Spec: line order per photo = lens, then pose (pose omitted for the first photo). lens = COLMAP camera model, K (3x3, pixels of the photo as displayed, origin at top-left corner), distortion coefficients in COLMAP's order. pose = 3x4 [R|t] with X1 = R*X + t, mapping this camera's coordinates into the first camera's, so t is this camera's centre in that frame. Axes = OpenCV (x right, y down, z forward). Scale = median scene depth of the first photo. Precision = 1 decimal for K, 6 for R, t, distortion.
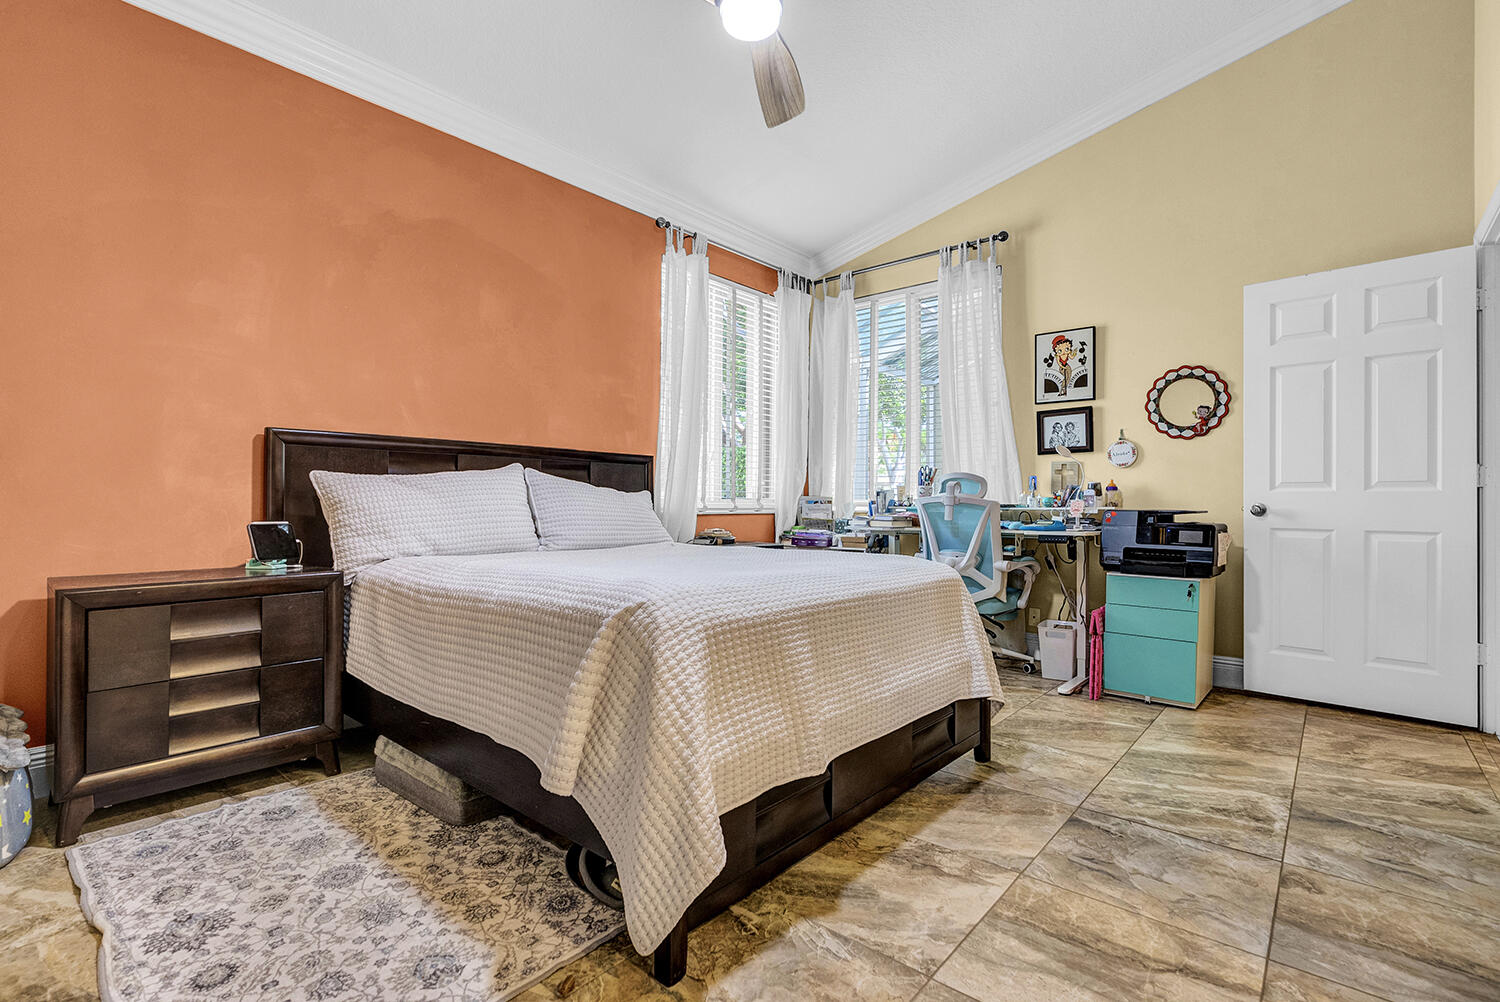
lens RADIAL K [[680.6, 0, 755.7], [0, 680.6, 502.9], [0, 0, 1]] dist [-0.005255, -0.000019]
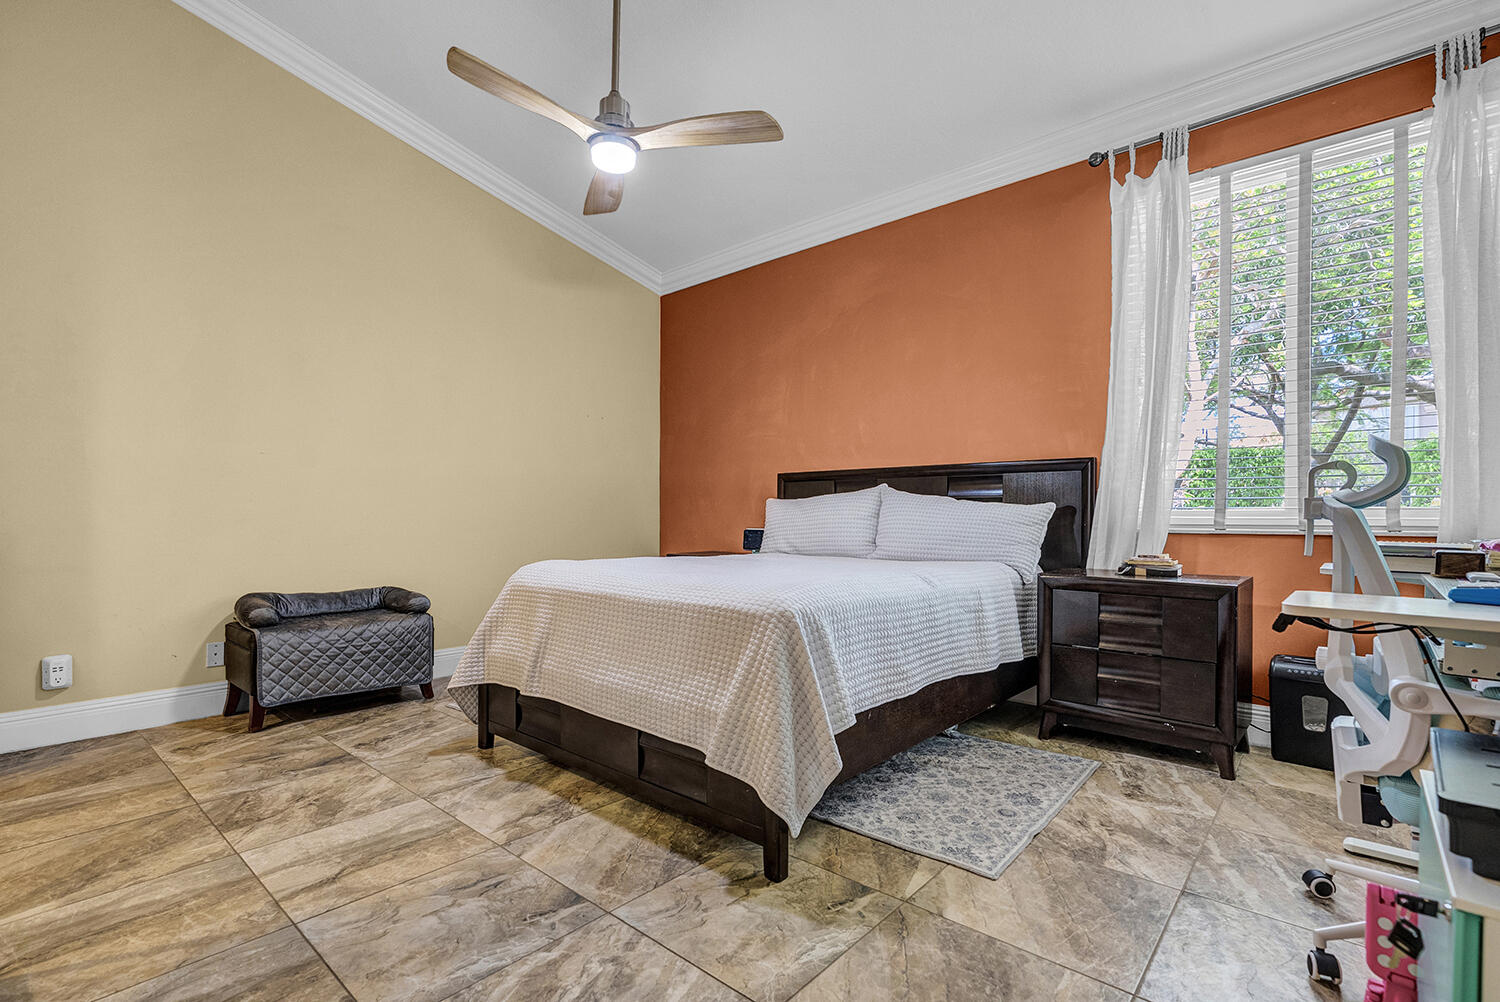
lens RADIAL K [[680.6, 0, 755.7], [0, 680.6, 502.9], [0, 0, 1]] dist [-0.005255, -0.000019]
pose [[-0.002235, -0.023619, -0.999719, 1.391567], [0.004123, 0.999712, -0.023628, 0.007398], [0.999989, -0.004174, -0.002136, 1.302517]]
